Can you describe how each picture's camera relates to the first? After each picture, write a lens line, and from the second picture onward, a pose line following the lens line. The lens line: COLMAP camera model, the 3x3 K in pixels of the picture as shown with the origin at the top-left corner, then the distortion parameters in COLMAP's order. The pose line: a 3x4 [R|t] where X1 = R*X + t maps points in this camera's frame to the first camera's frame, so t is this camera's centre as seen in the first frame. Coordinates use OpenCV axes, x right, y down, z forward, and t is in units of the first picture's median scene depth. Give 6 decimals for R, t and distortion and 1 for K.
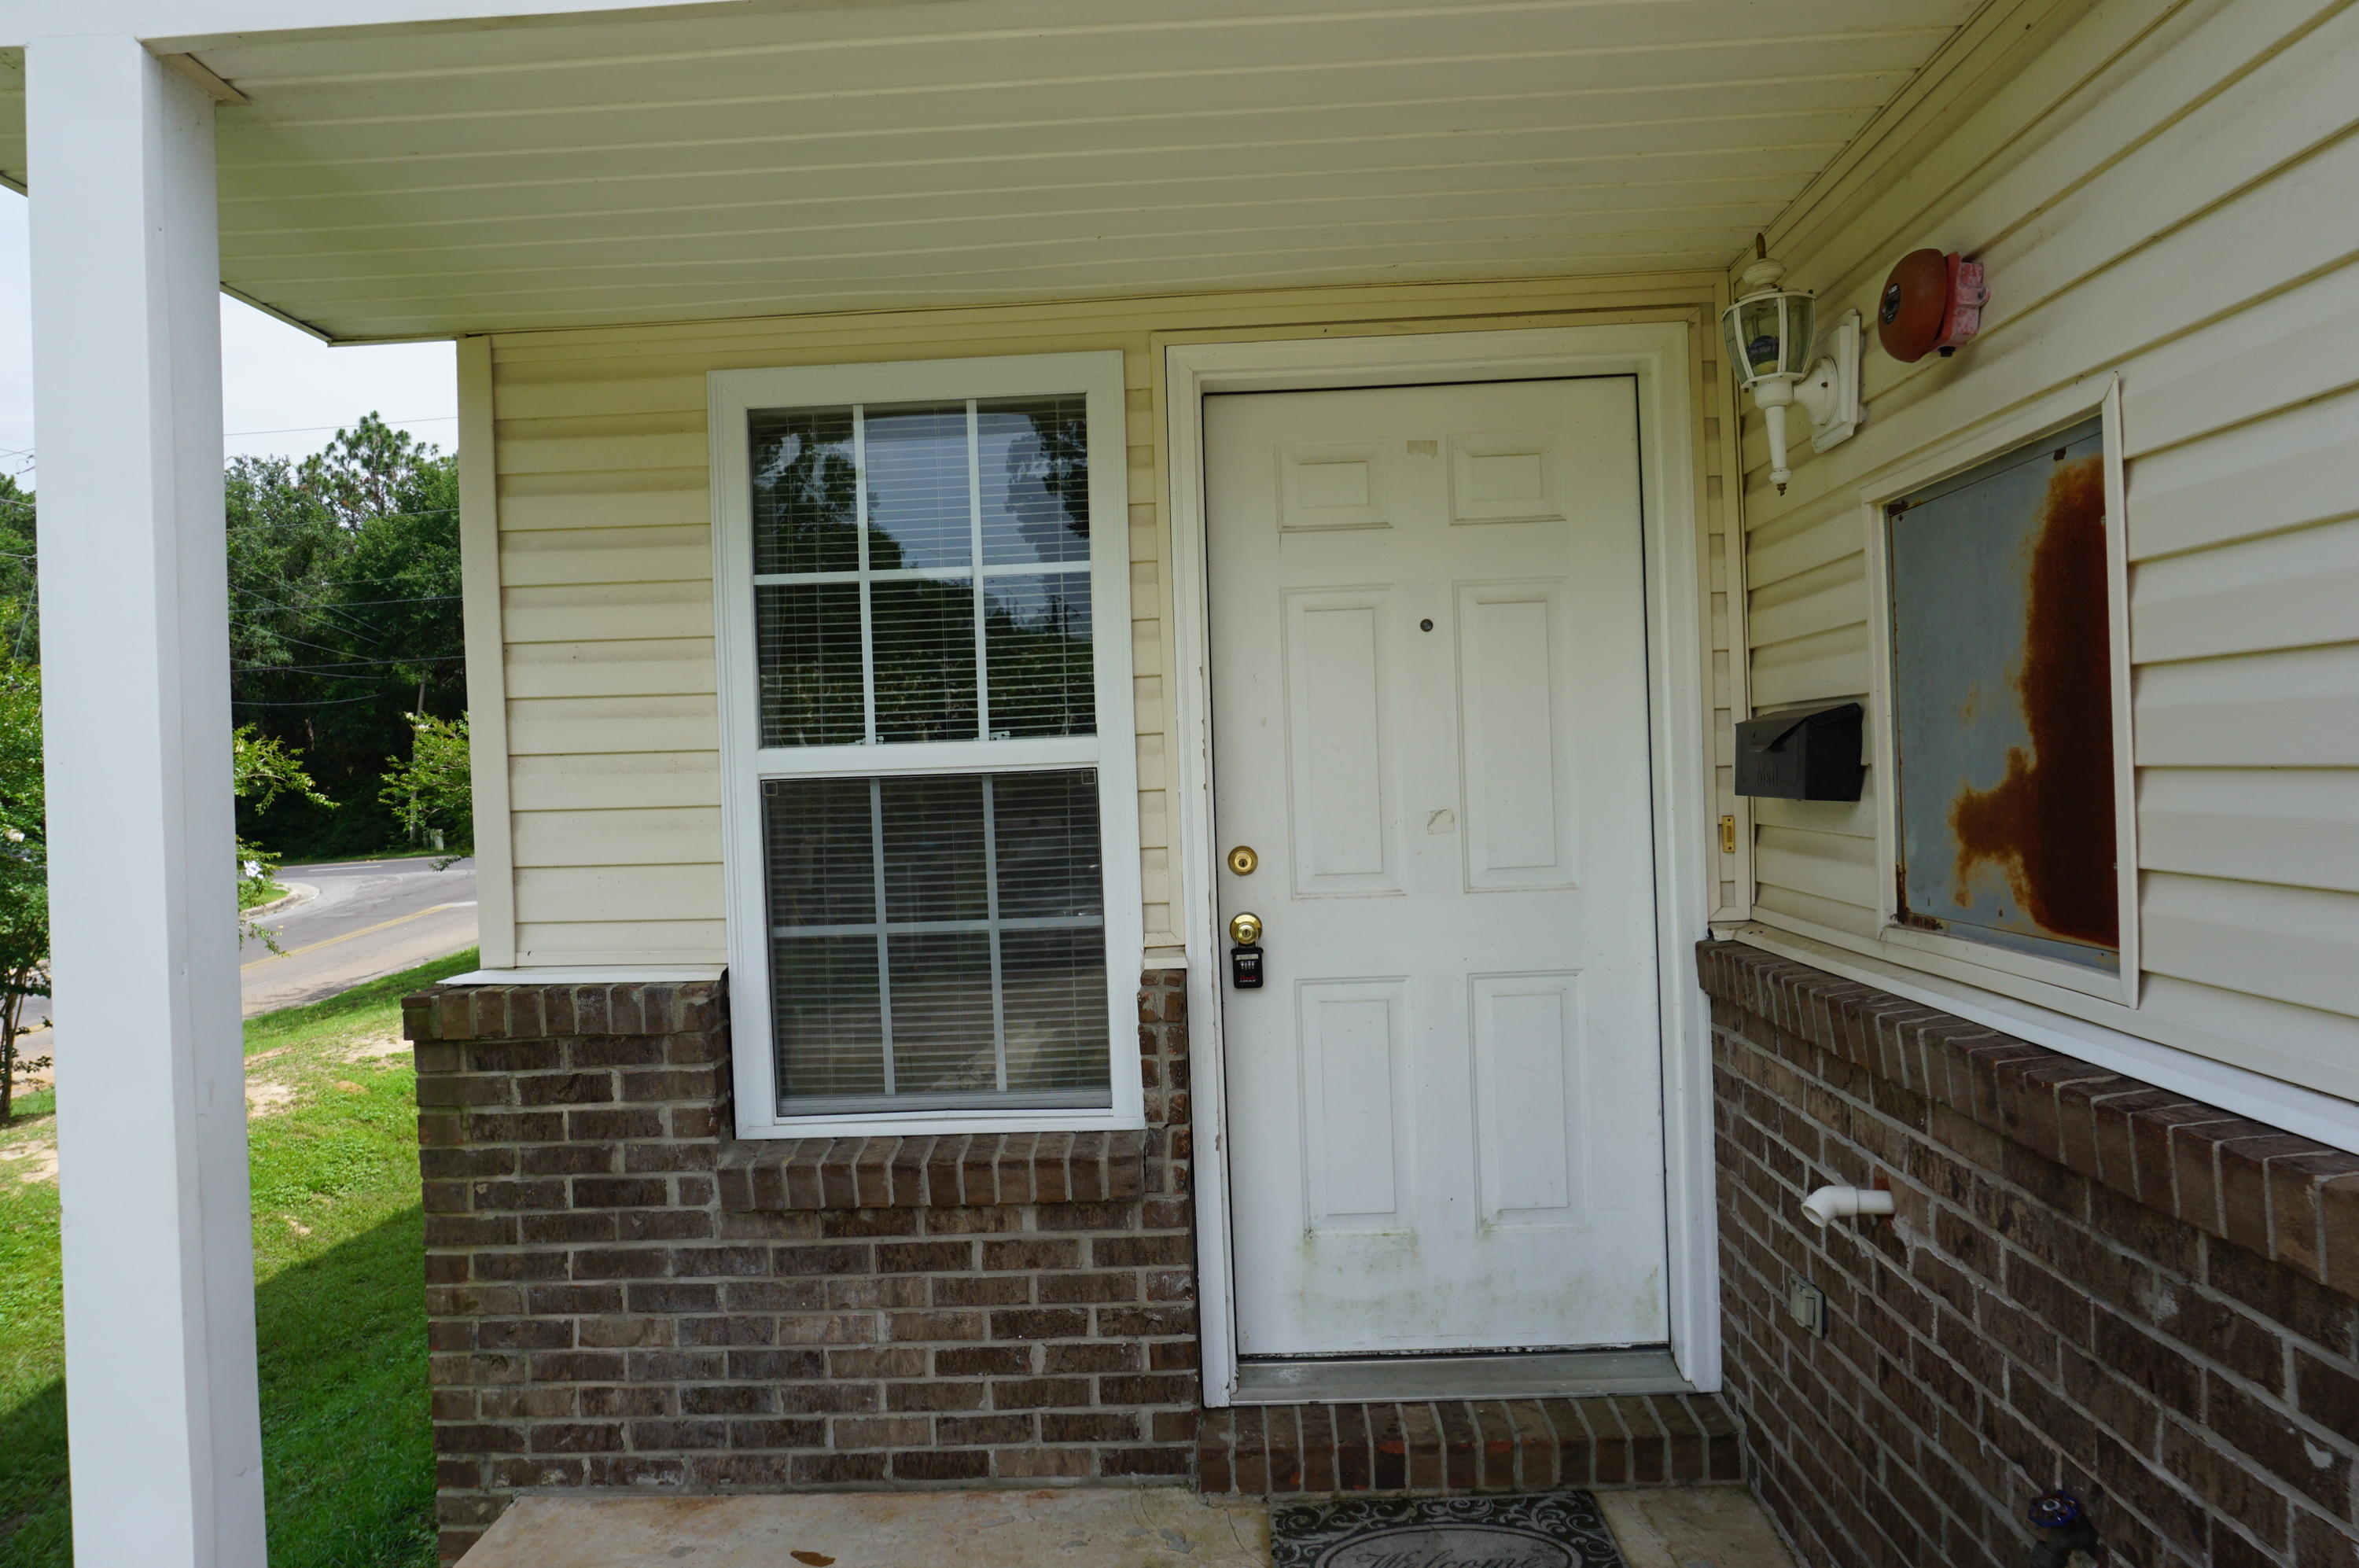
lens RADIAL K [[1587.3, 0, 1184.5], [0, 1587.3, 791.5], [0, 0, 1]] dist [-0.060609, 0.044928]
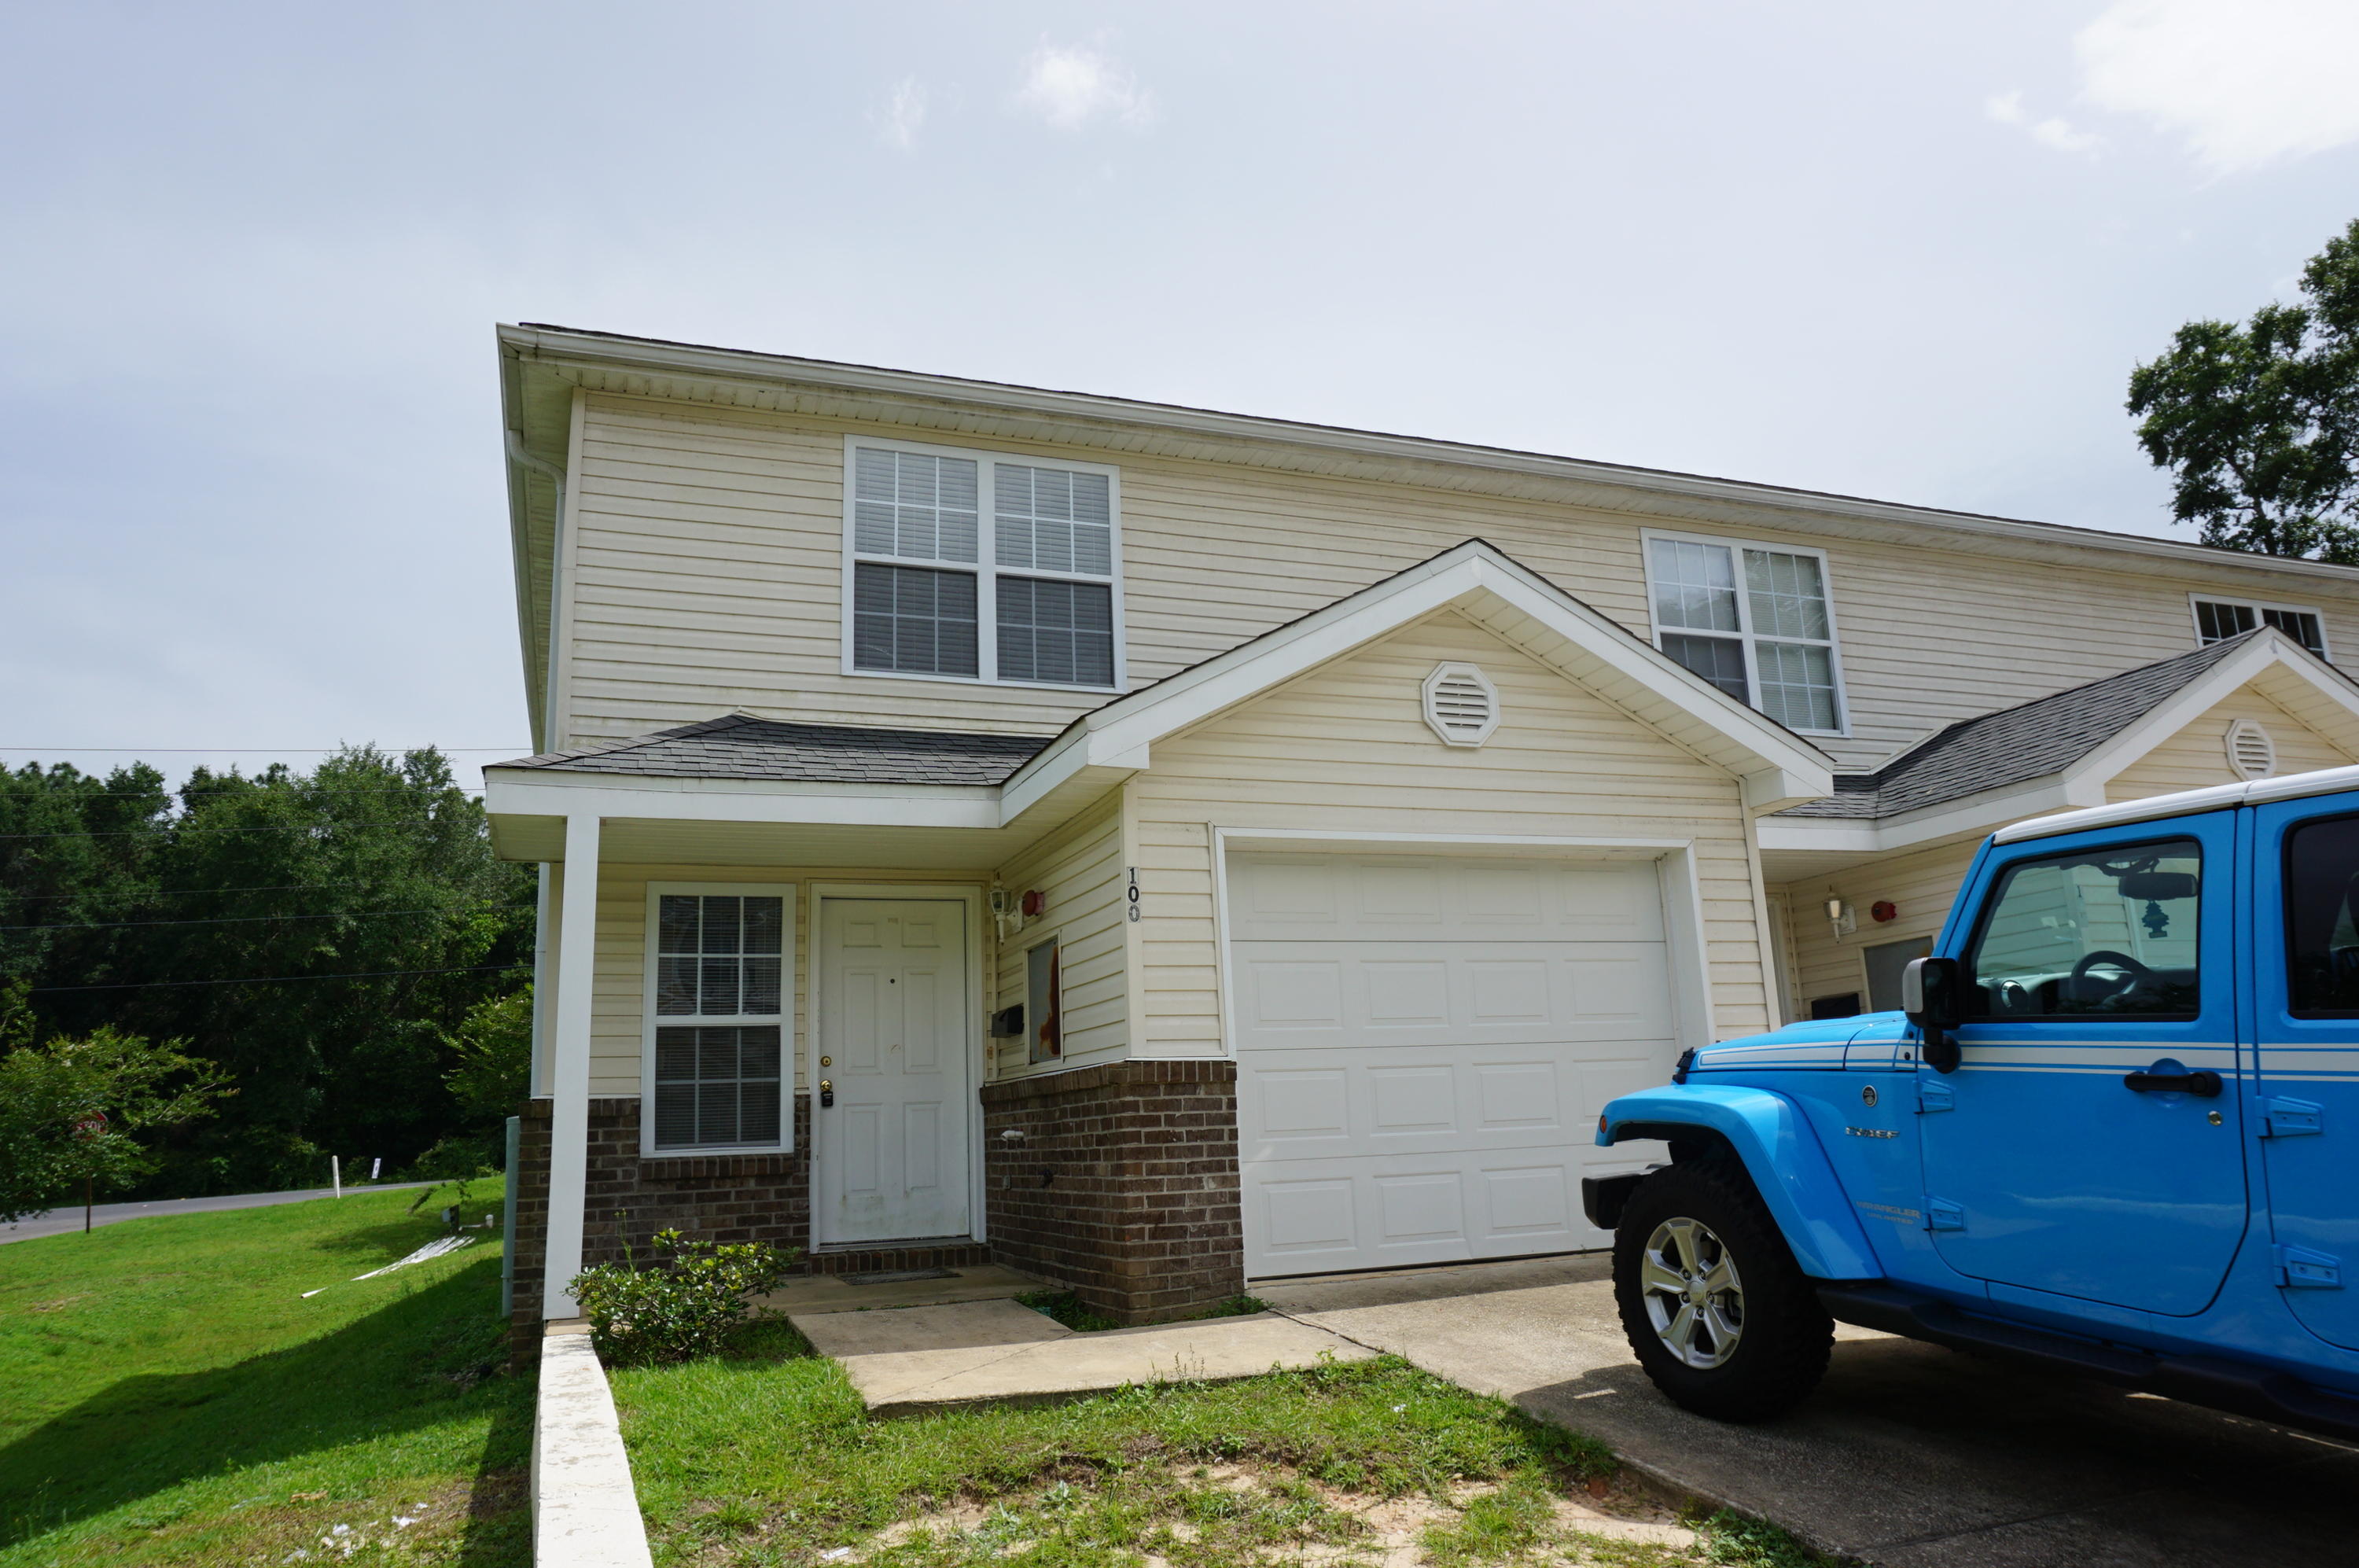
lens RADIAL K [[1587.3, 0, 1184.5], [0, 1587.3, 791.5], [0, 0, 1]] dist [-0.060609, 0.044928]
pose [[0.919456, 0.082107, 0.384525, -0.530316], [0.011606, 0.971860, -0.235271, 0.261930], [-0.393022, 0.220785, 0.892630, -1.996079]]
